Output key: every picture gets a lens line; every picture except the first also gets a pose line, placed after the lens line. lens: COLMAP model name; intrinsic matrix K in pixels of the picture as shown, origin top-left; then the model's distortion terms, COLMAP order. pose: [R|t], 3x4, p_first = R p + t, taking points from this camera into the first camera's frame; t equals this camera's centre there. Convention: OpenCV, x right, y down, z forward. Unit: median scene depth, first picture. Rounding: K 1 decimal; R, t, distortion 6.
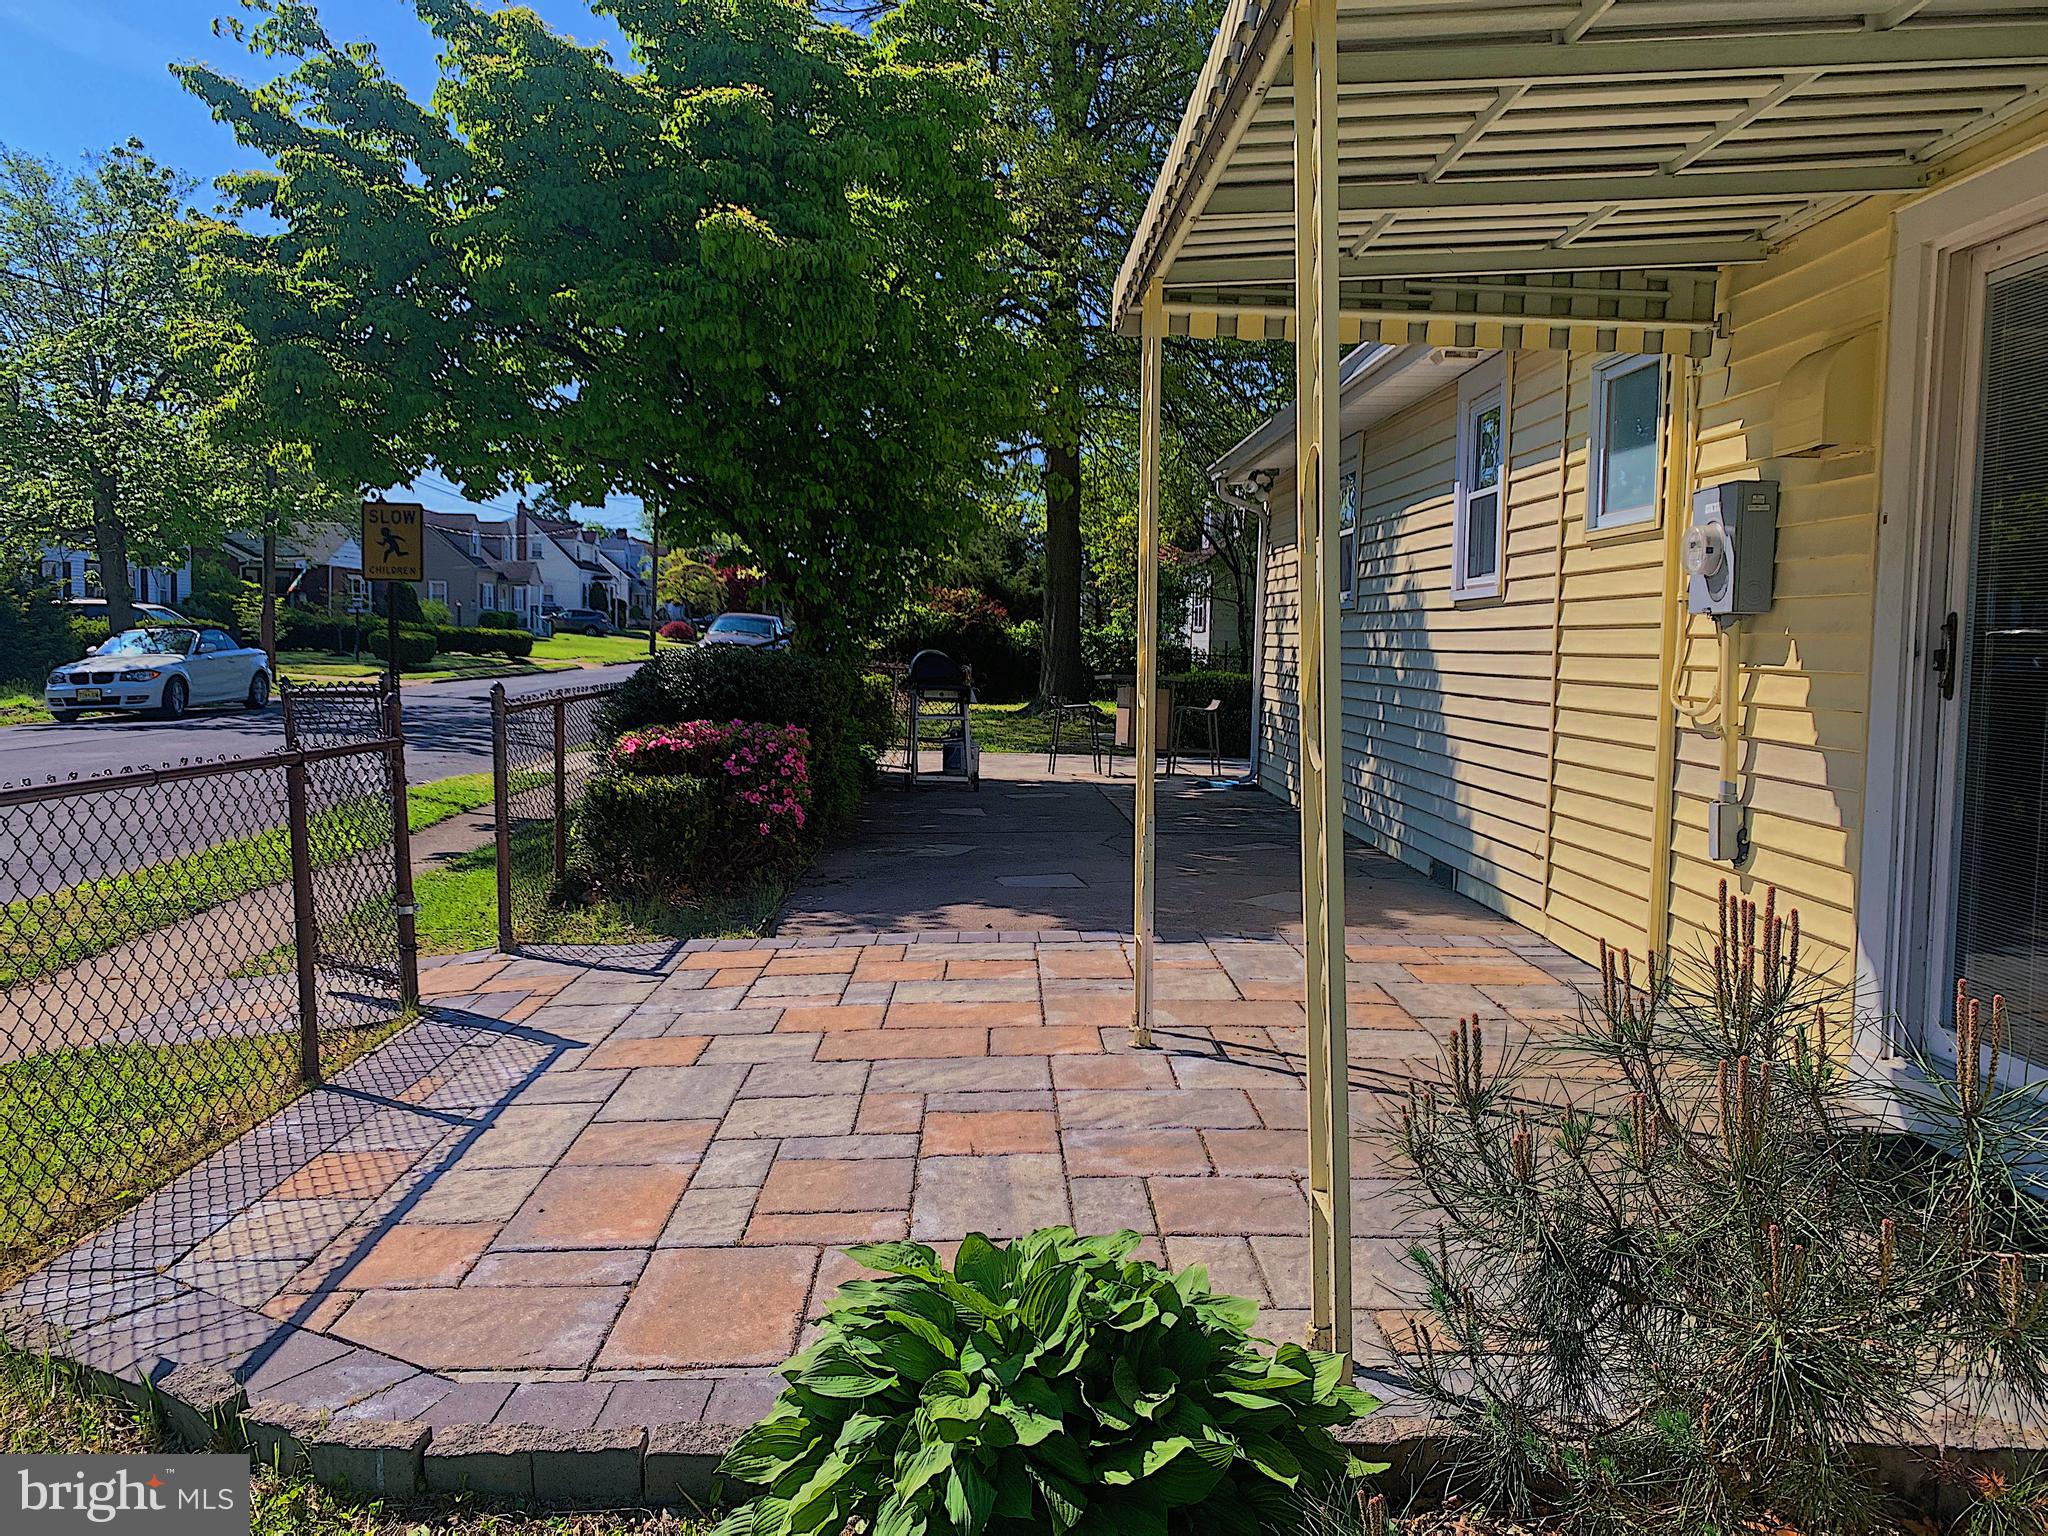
lens RADIAL K [[1566.6, 0, 1027.7], [0, 1566.6, 750.6], [0, 0, 1]] dist [0.043792, -0.042555]
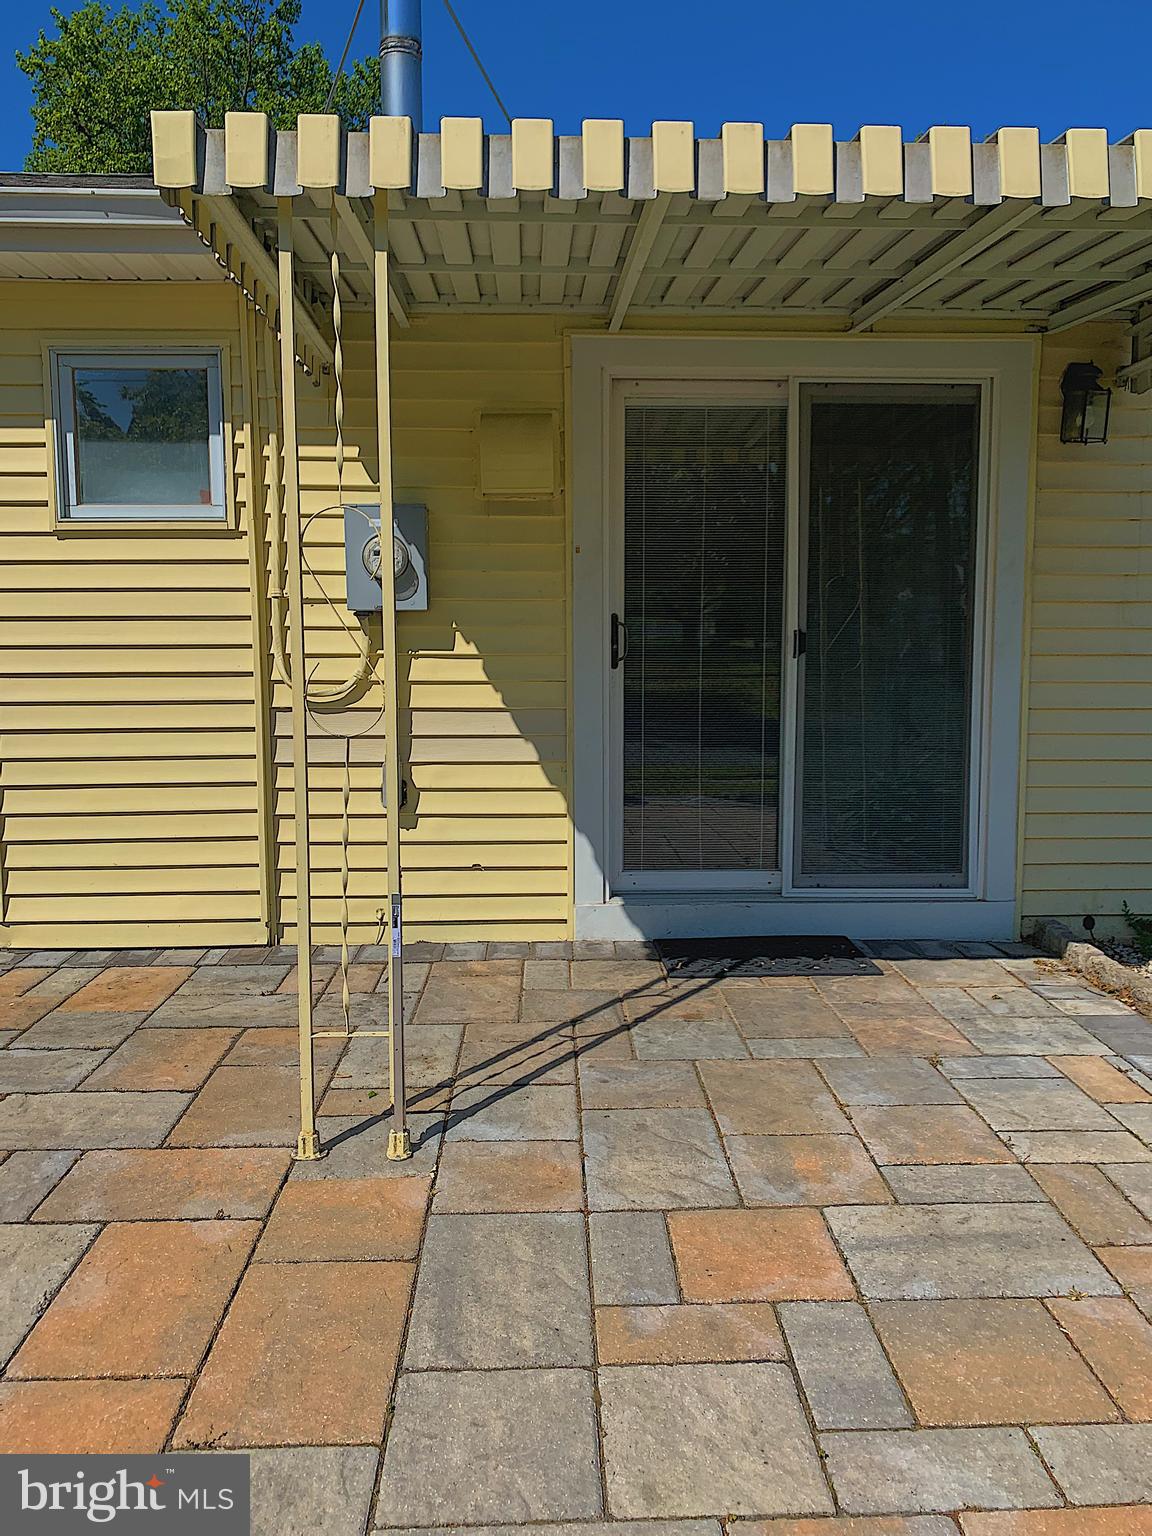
lens RADIAL K [[1175.0, 0, 581.9], [0, 1175.0, 758.5], [0, 0, 1]] dist [0.043792, -0.042555]
pose [[-0.020151, -0.124712, 0.991988, -0.450937], [0.072494, 0.989396, 0.125859, -0.071644], [-0.997165, 0.074450, -0.010896, 0.807698]]
